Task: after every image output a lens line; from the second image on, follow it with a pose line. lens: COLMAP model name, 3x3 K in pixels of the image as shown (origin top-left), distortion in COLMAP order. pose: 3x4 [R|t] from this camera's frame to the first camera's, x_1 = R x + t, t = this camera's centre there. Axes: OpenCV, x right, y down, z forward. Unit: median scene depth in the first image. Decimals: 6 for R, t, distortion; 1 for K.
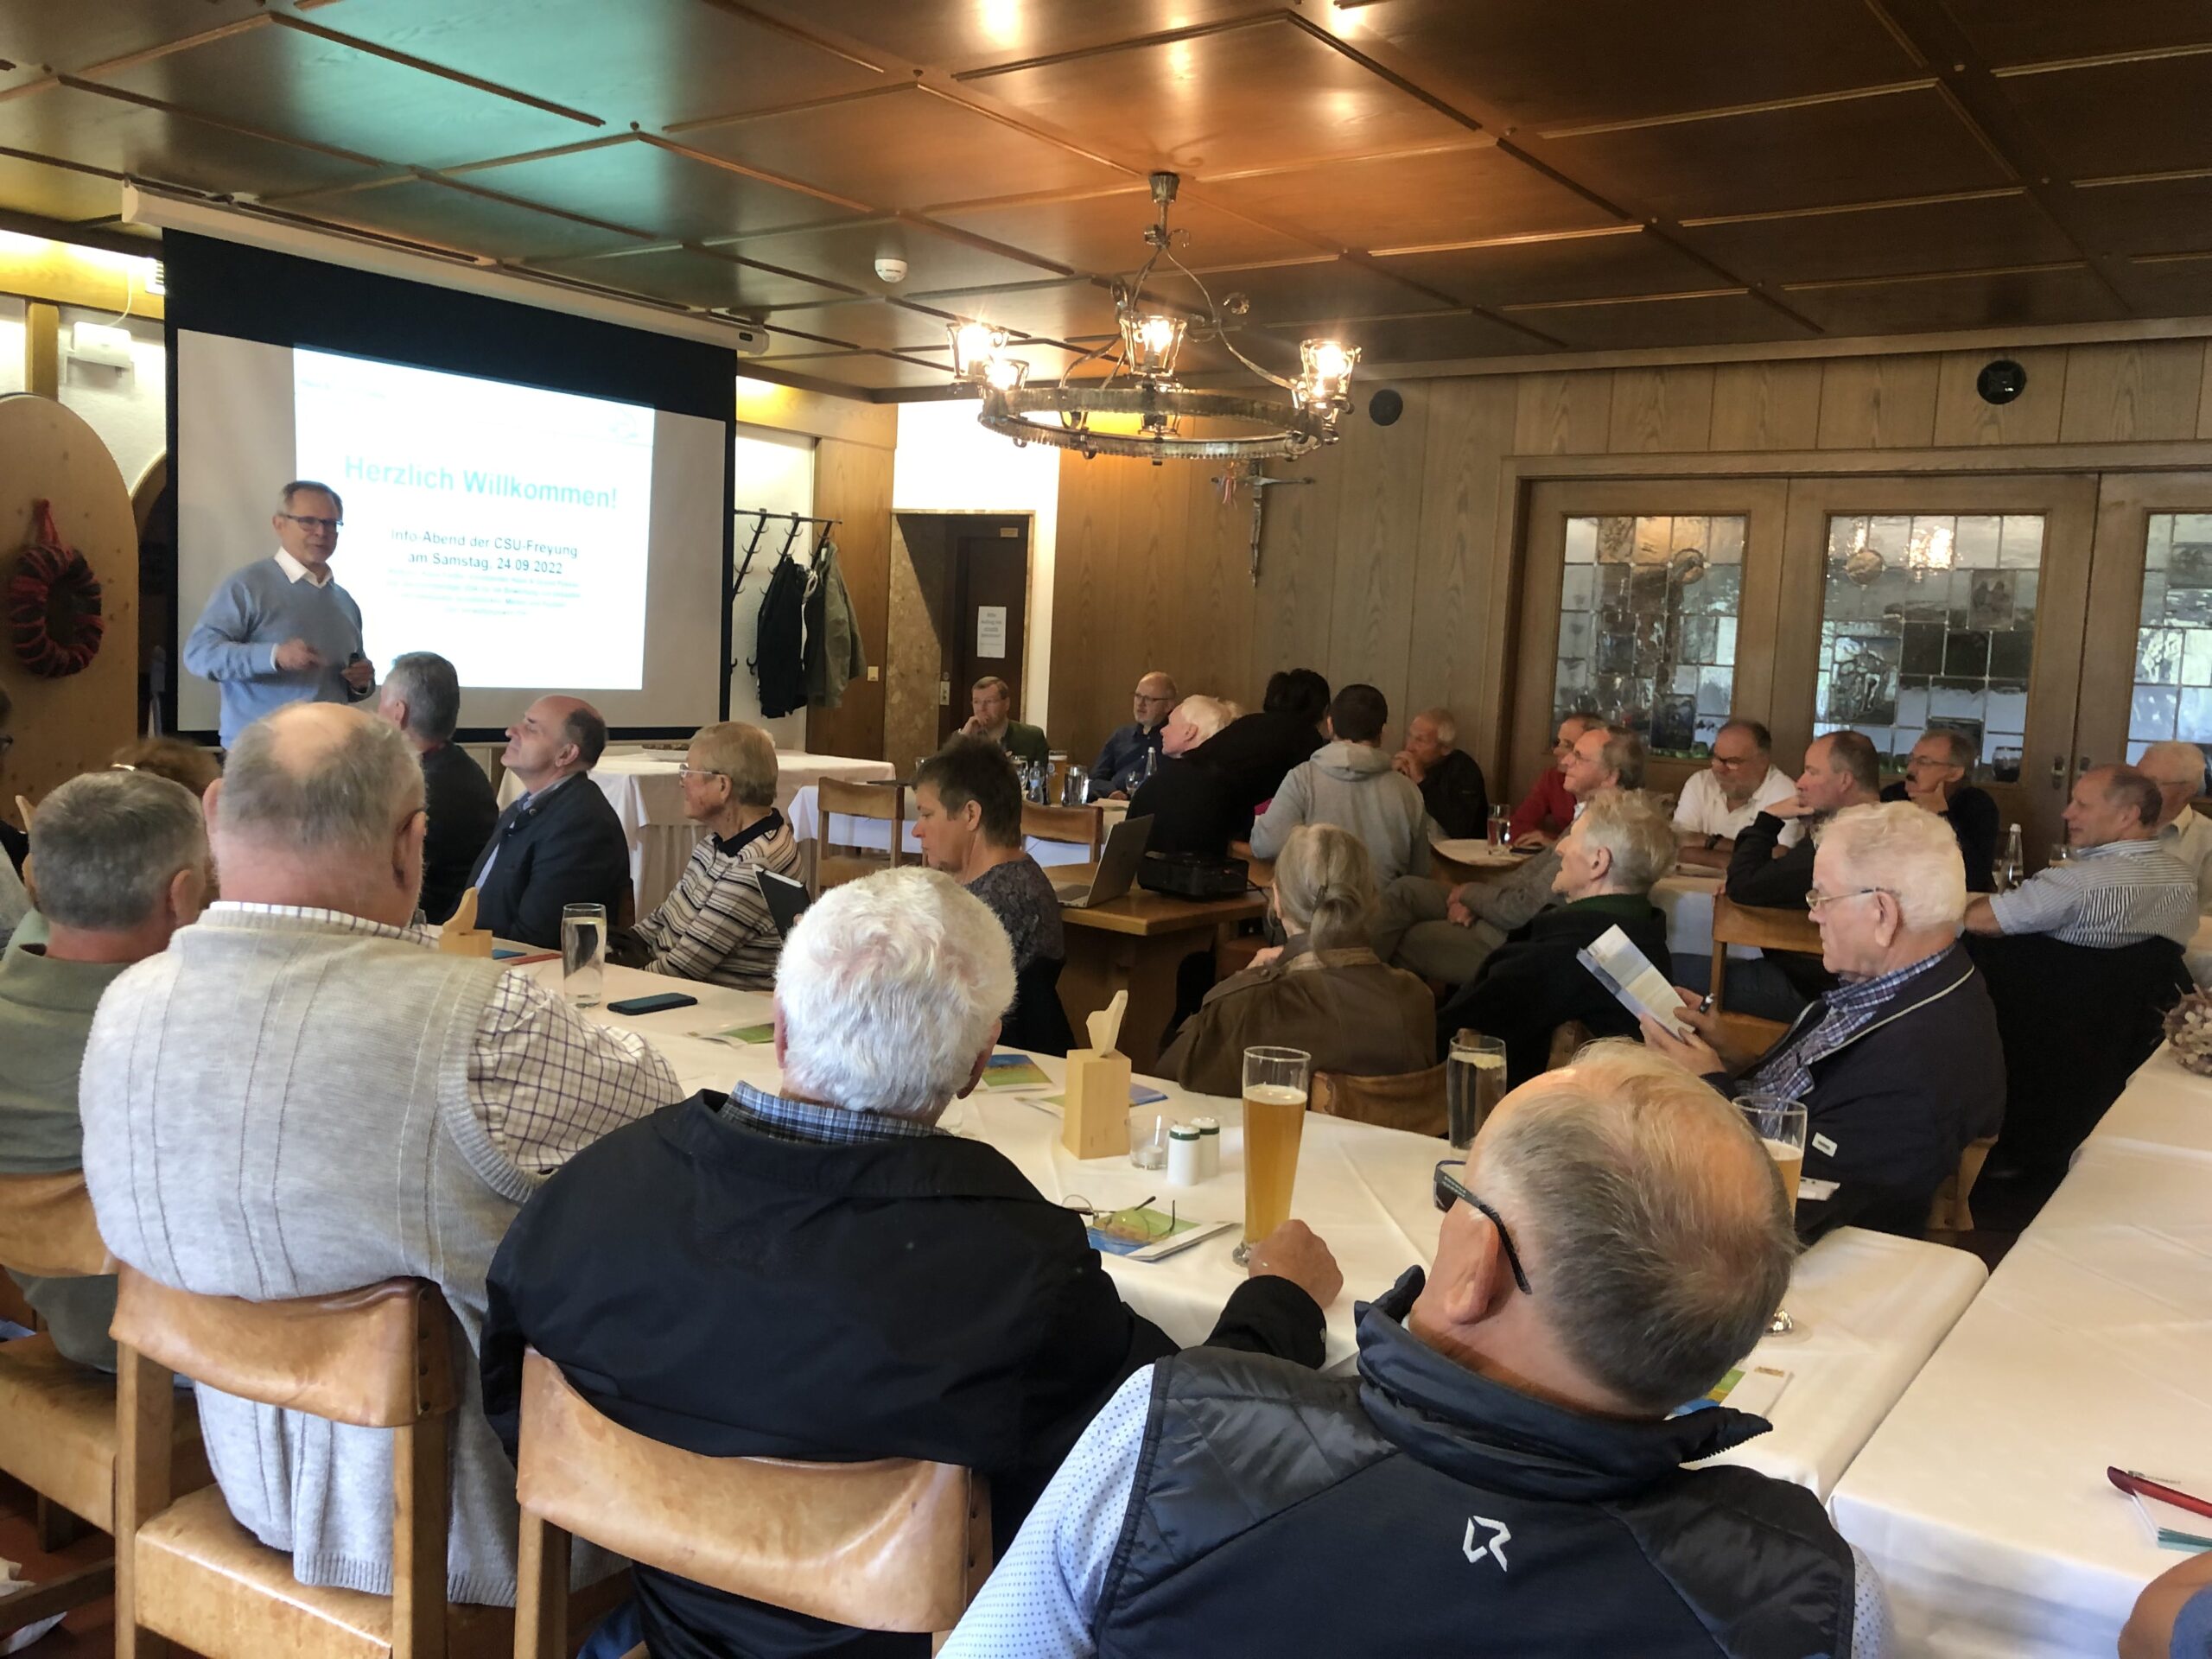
lens RADIAL K [[1819.6, 0, 1104.5], [0, 1819.6, 829.9], [0, 0, 1]] dist [0.004981, 0.004986]
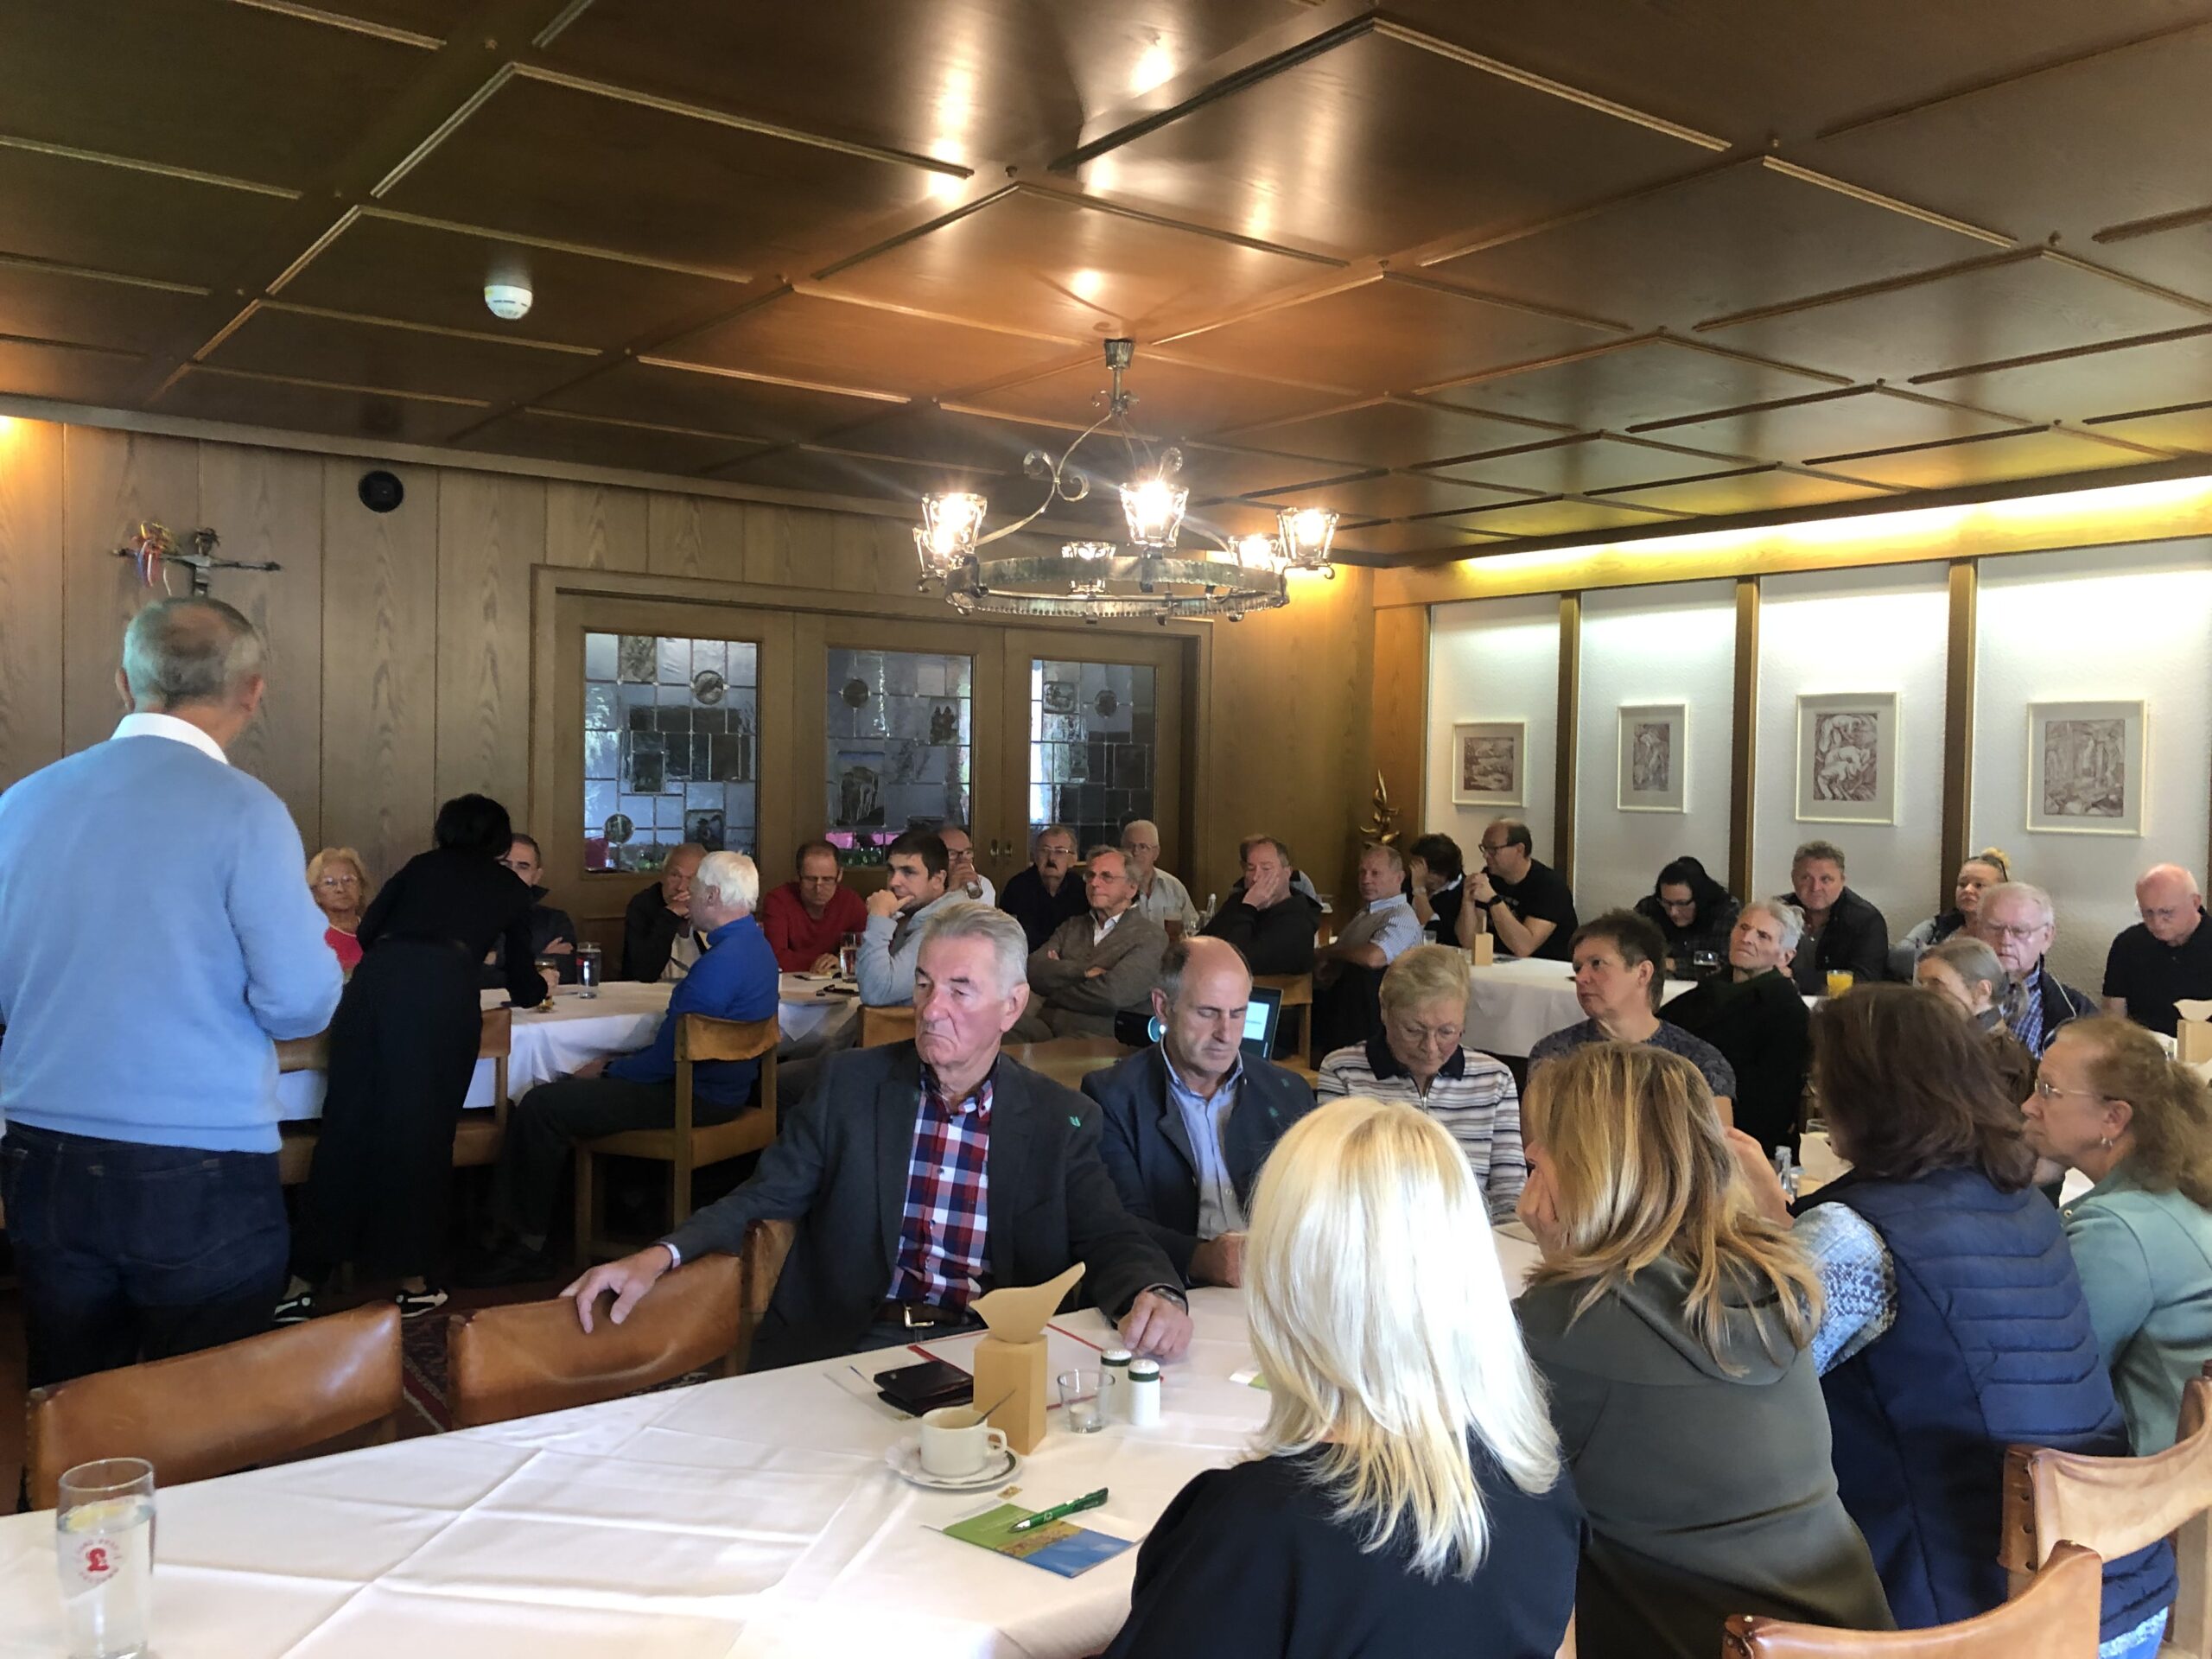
lens RADIAL K [[1819.6, 0, 1104.0], [0, 1819.6, 824.8], [0, 0, 1]] dist [0.004981, 0.004986]
pose [[0.305418, -0.064629, 0.950023, -0.589914], [0.098468, 0.994489, 0.035998, -0.079384], [-0.947114, 0.082553, 0.310098, 0.456152]]
